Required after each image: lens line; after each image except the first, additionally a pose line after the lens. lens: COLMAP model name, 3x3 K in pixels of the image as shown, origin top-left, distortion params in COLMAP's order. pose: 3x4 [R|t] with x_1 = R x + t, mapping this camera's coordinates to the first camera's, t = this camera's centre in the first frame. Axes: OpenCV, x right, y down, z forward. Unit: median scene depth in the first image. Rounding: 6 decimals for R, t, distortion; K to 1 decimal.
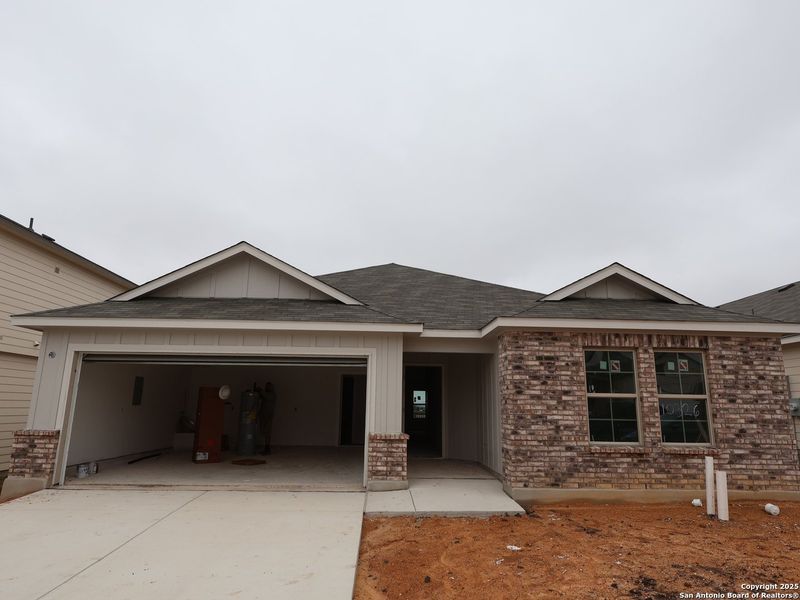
lens RADIAL K [[485.6, 0, 401.4], [0, 485.6, 303.7], [0, 0, 1]] dist [0.006702, -0.000285]
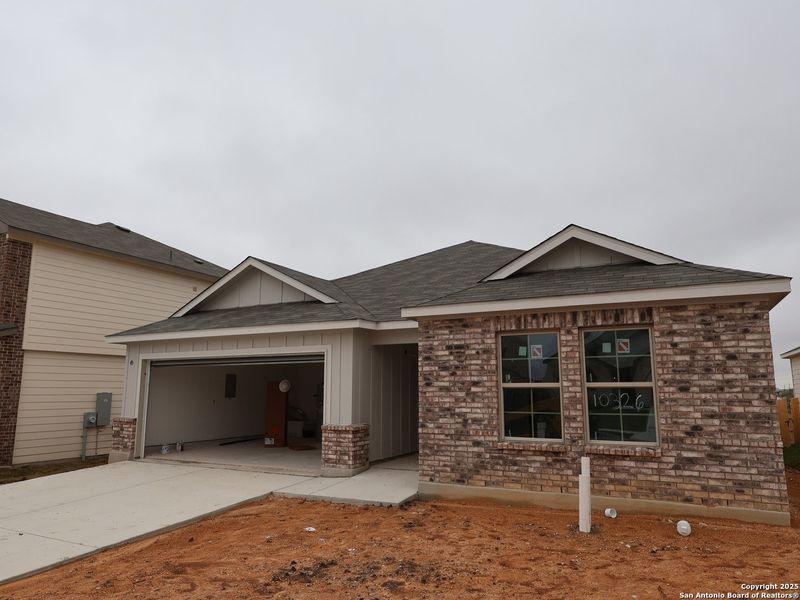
lens RADIAL K [[559.1, 0, 387.5], [0, 559.1, 298.5], [0, 0, 1]] dist [0.003945, 0.001909]
pose [[0.862232, -0.096707, -0.497197, 0.729523], [0.118526, 0.992873, 0.012428, -0.009063], [0.492451, -0.069647, 0.867549, 0.012366]]
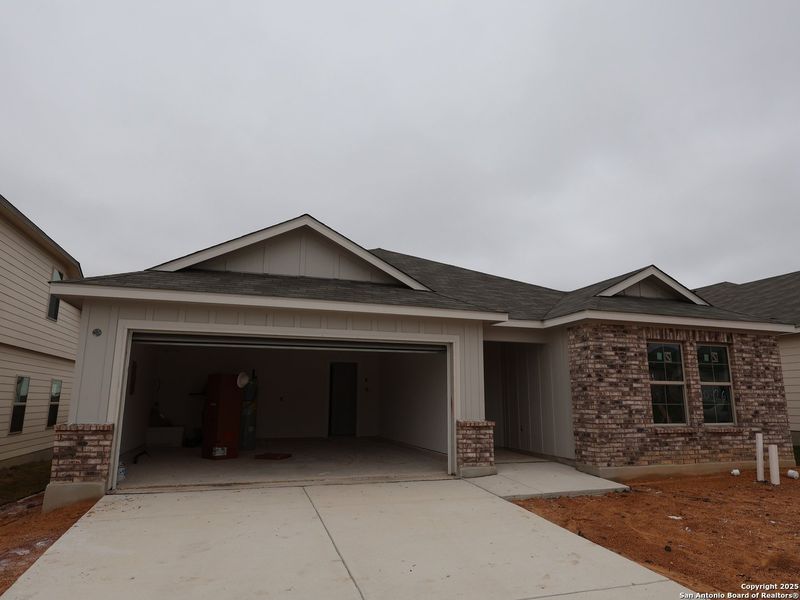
lens RADIAL K [[501.4, 0, 412.1], [0, 501.4, 299.8], [0, 0, 1]] dist [0.002614, 0.001426]
pose [[0.959888, 0.046735, 0.276460, -0.470629], [-0.051663, 0.998609, 0.010565, 0.014034], [-0.275582, -0.024424, 0.960967, 0.045830]]
